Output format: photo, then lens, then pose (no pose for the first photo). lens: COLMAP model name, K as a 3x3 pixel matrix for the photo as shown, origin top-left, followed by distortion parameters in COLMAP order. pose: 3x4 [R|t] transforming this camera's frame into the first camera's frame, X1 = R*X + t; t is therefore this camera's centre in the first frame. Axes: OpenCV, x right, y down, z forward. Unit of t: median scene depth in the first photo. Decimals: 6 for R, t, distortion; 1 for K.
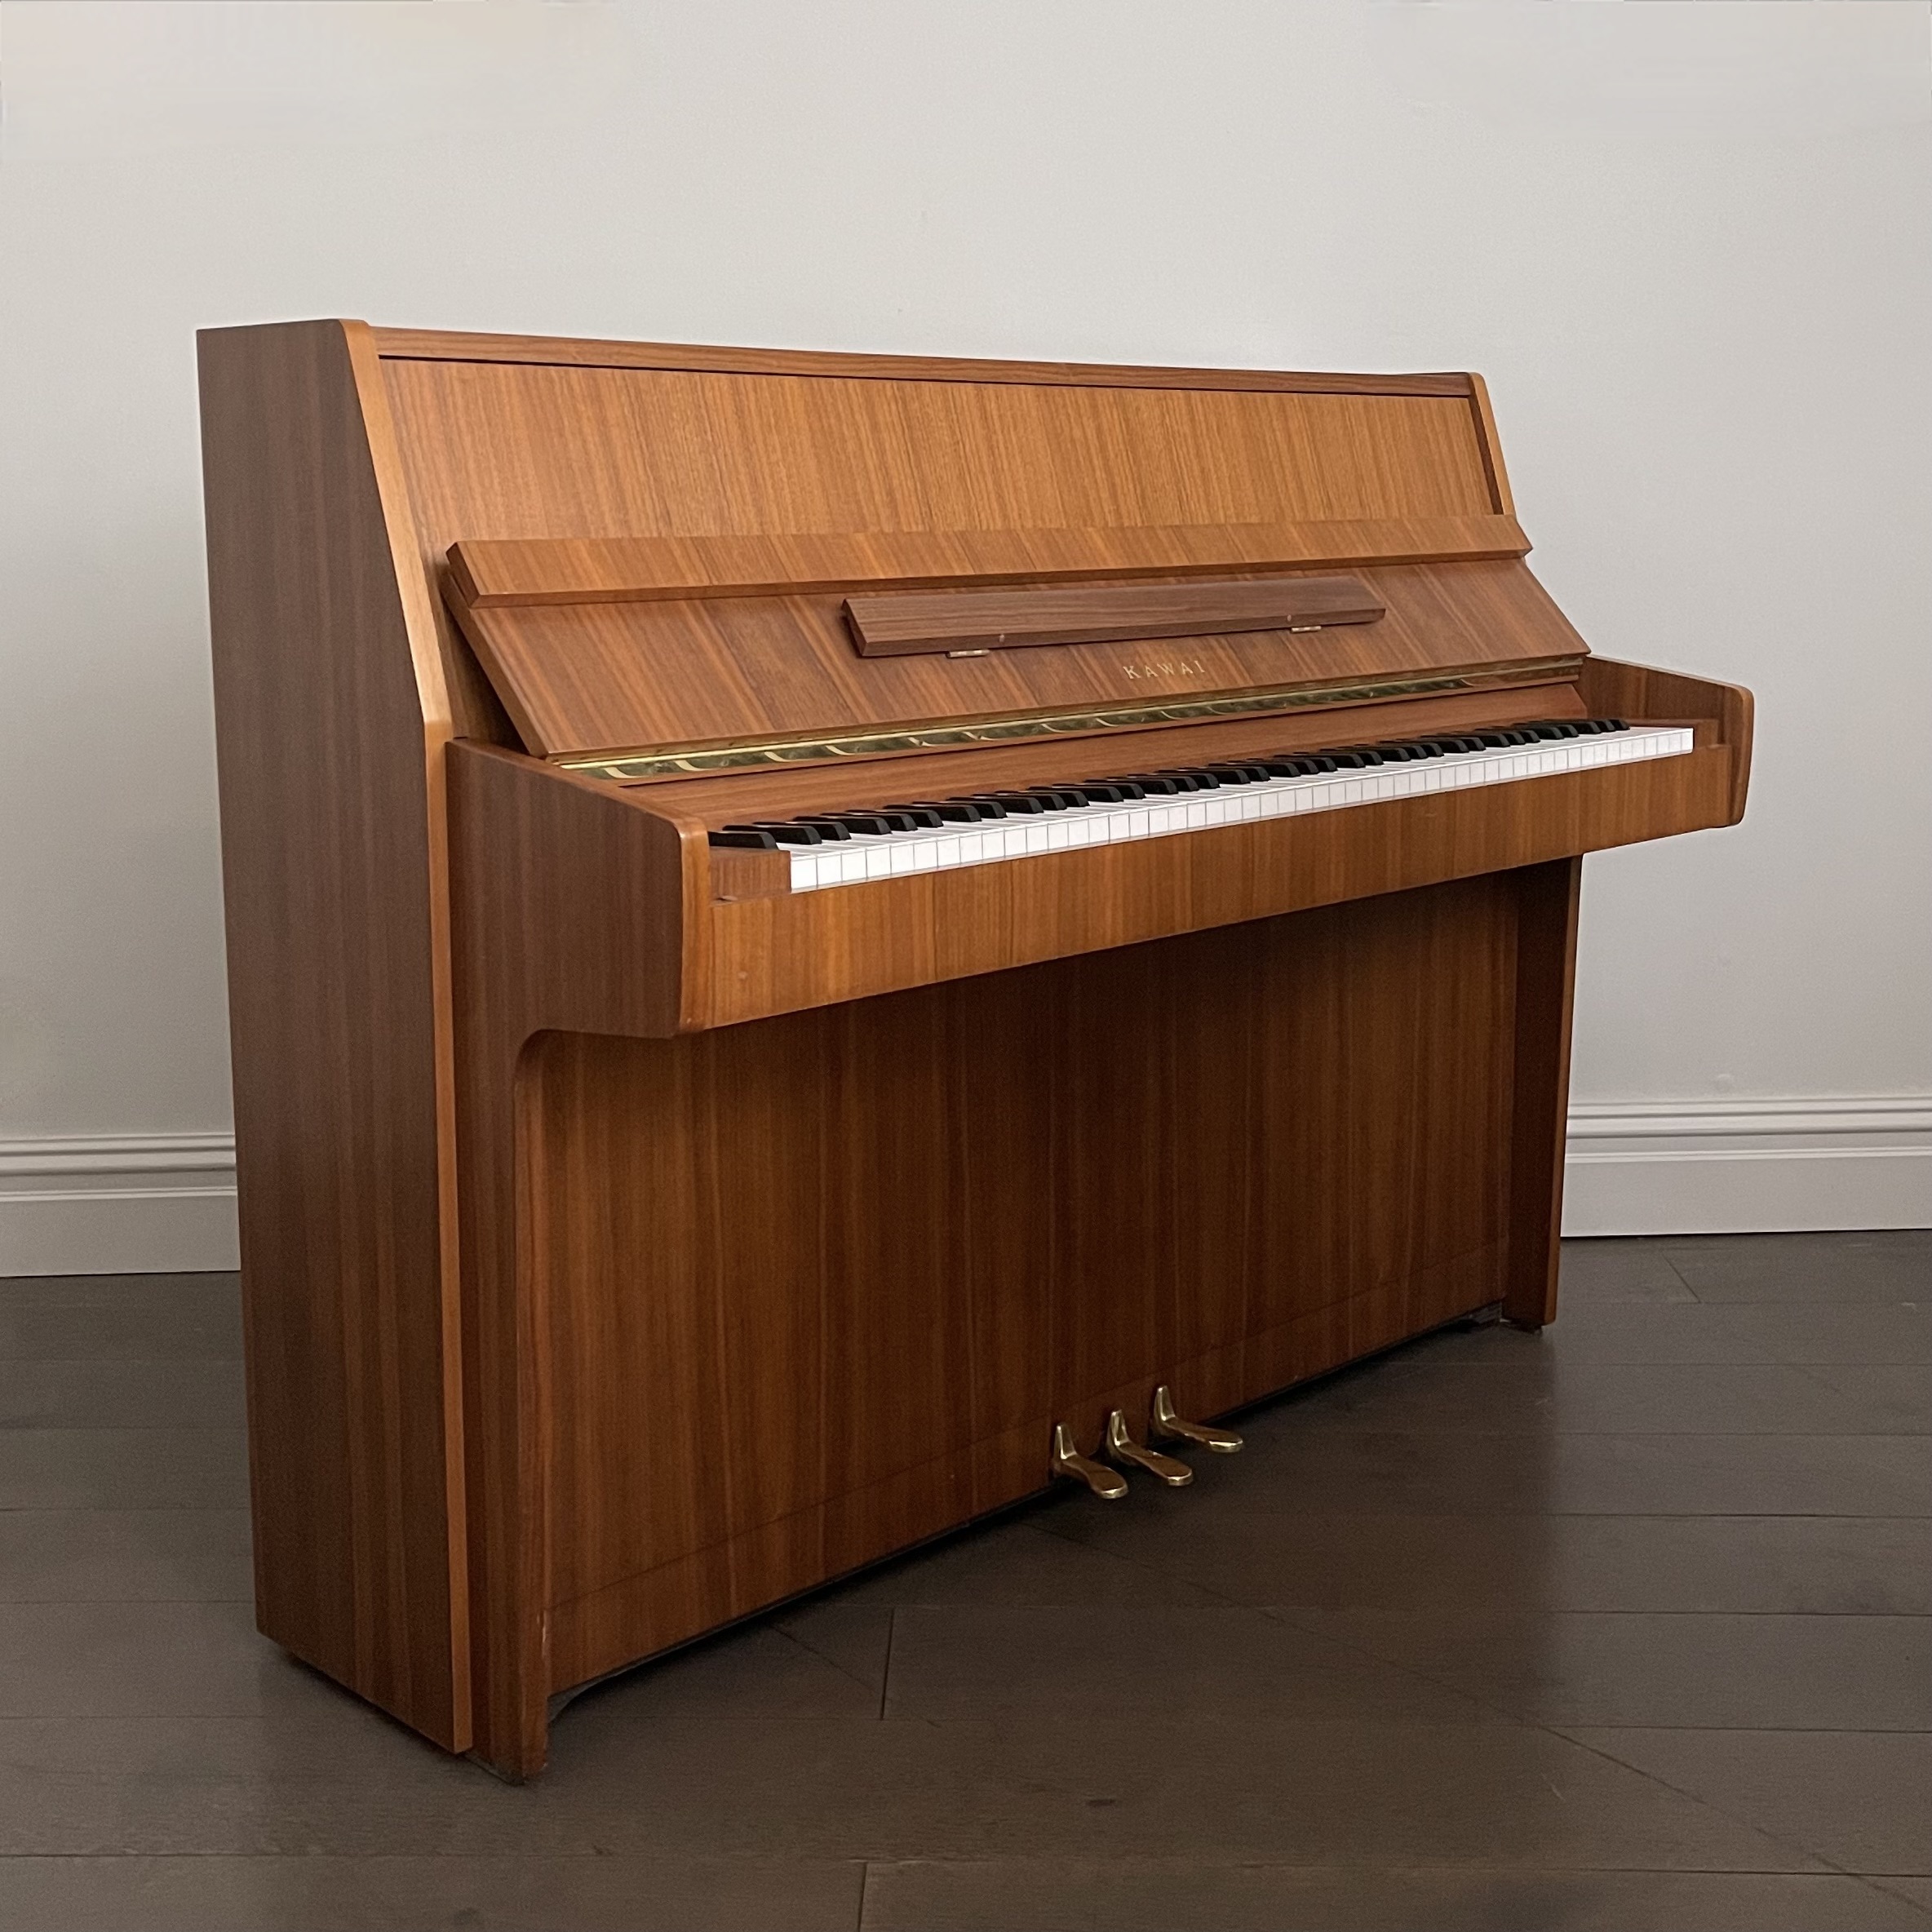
lens RADIAL K [[2537.6, 0, 965.4], [0, 2537.6, 888.5], [0, 0, 1]] dist [0.220928, -0.008558]
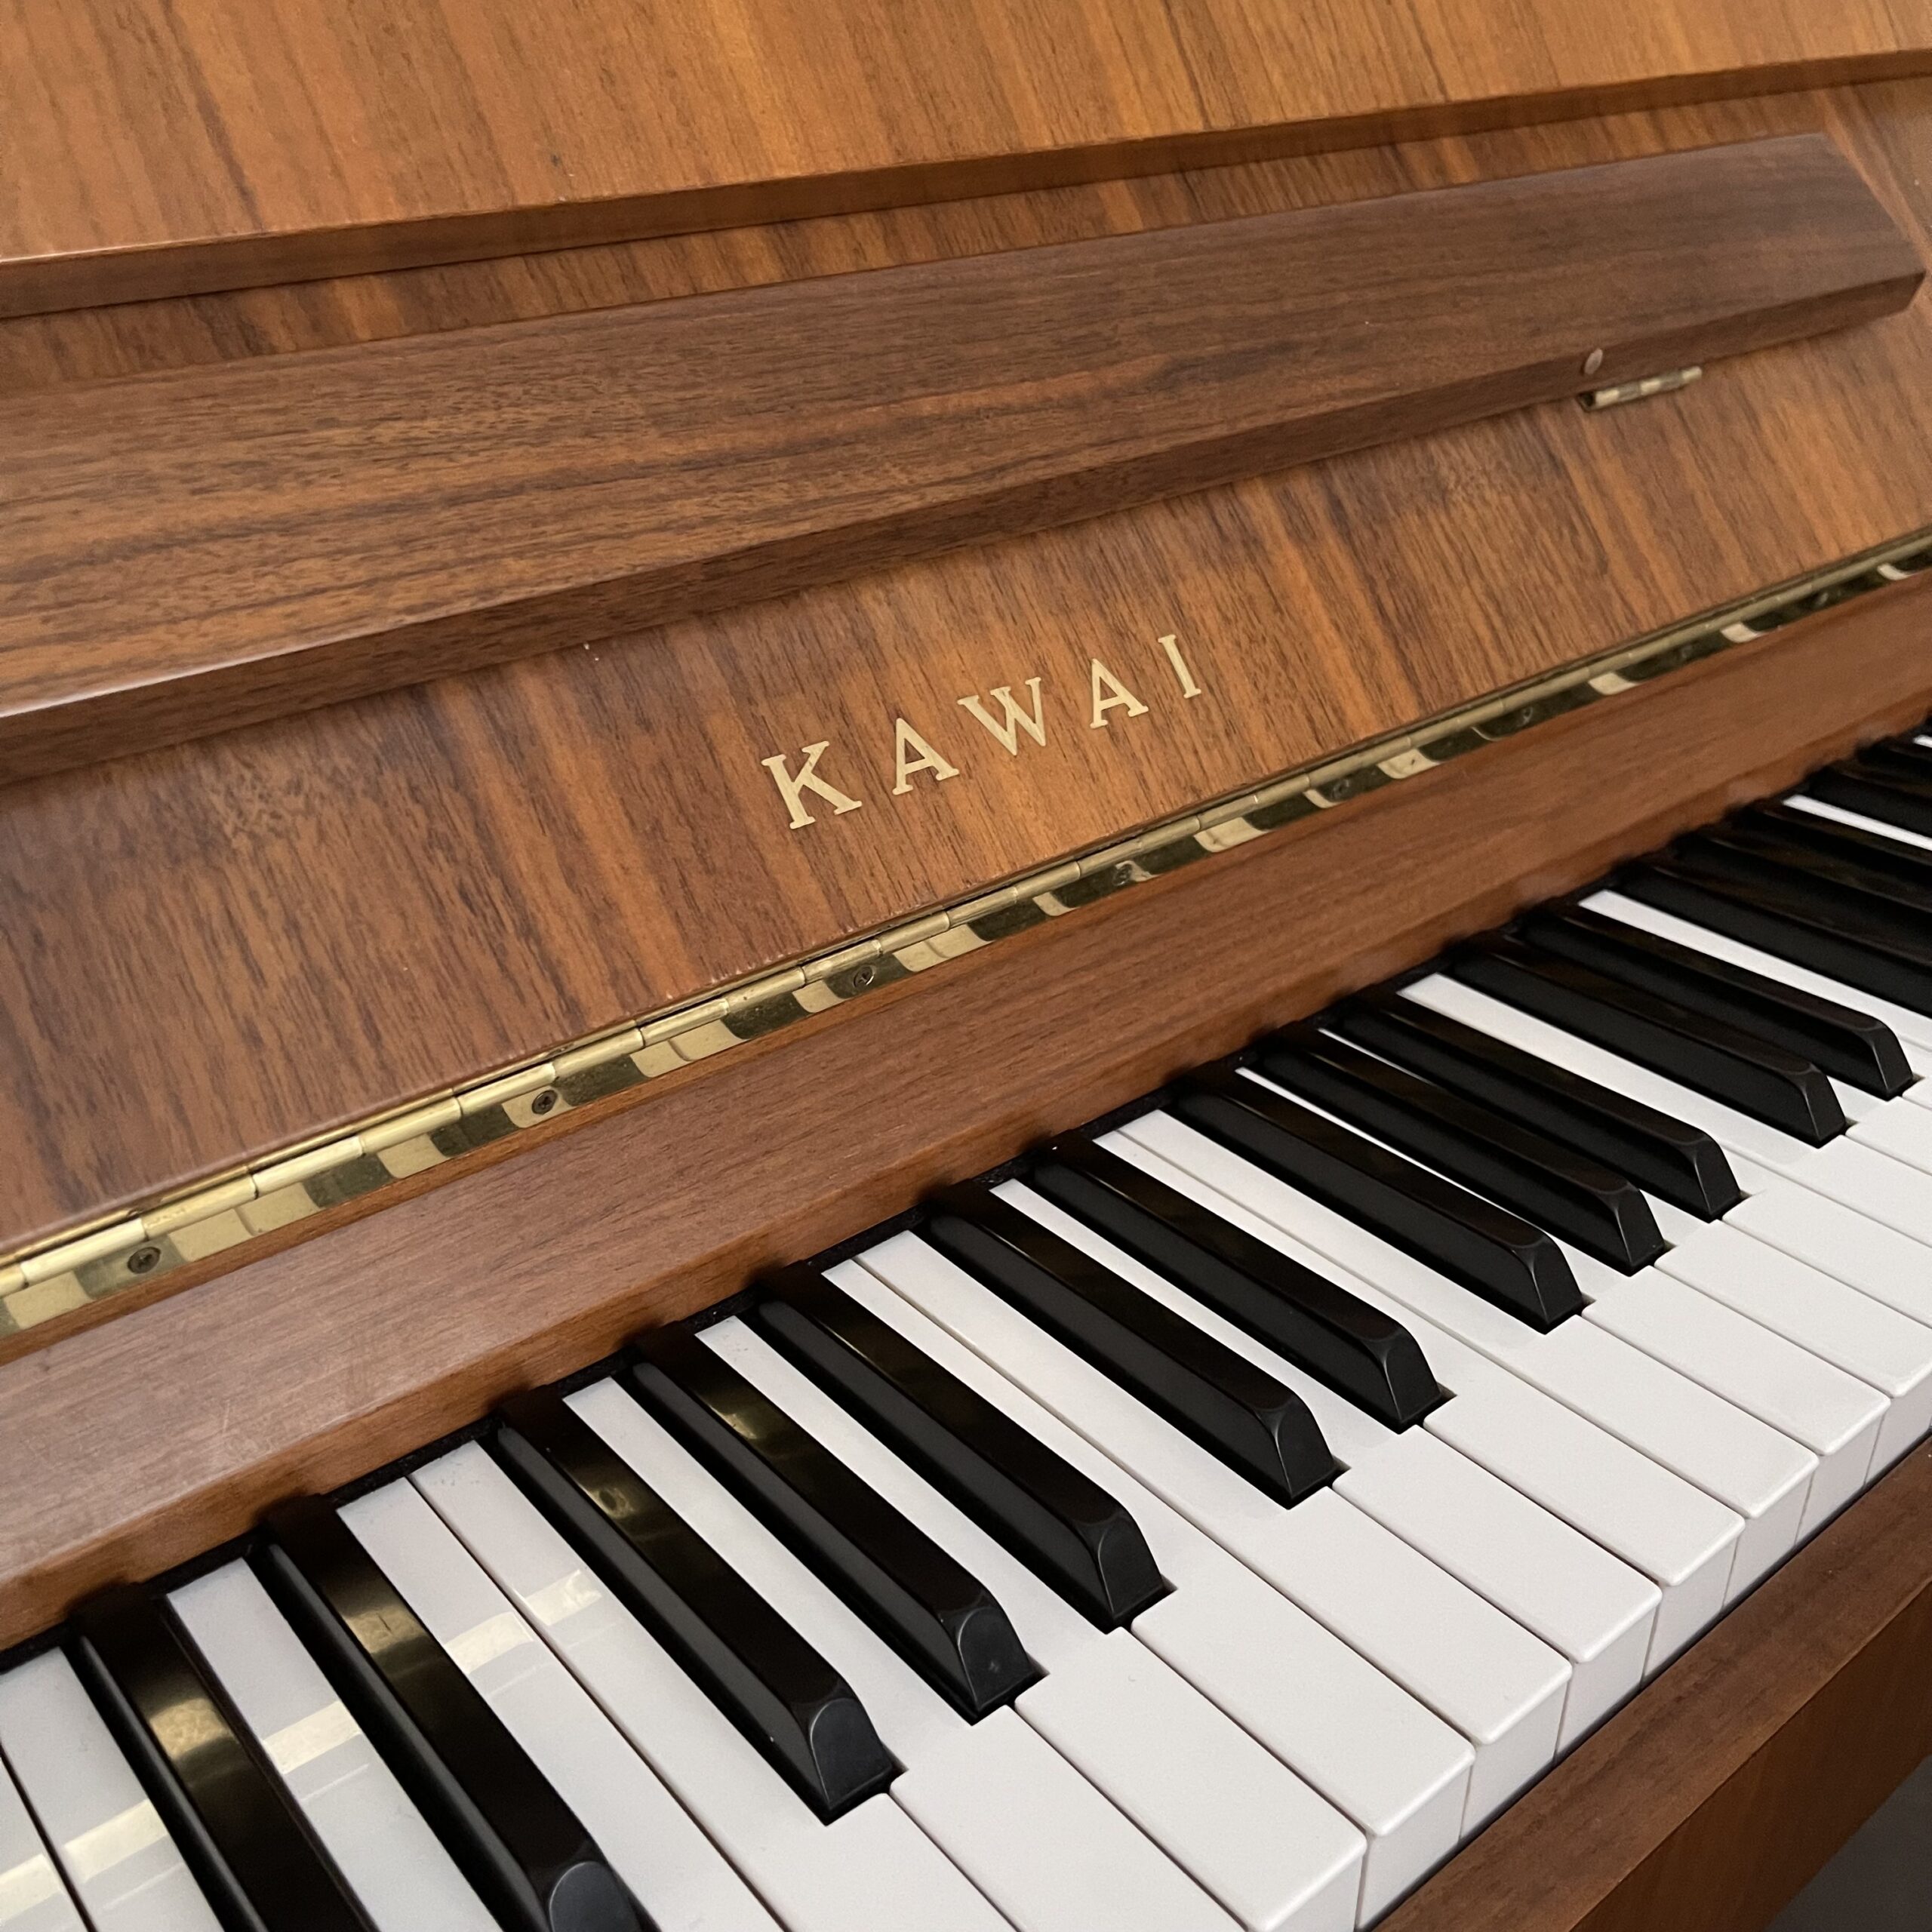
lens RADIAL K [[2179.9, 0, 966.0], [0, 2179.9, 966.0], [0, 0, 1]] dist [0.107993, -0.192408]
pose [[0.996194, 0.077012, -0.040823, 0.084276], [-0.057743, 0.933933, 0.352753, -0.130657], [0.065292, -0.349053, 0.934826, 0.823843]]
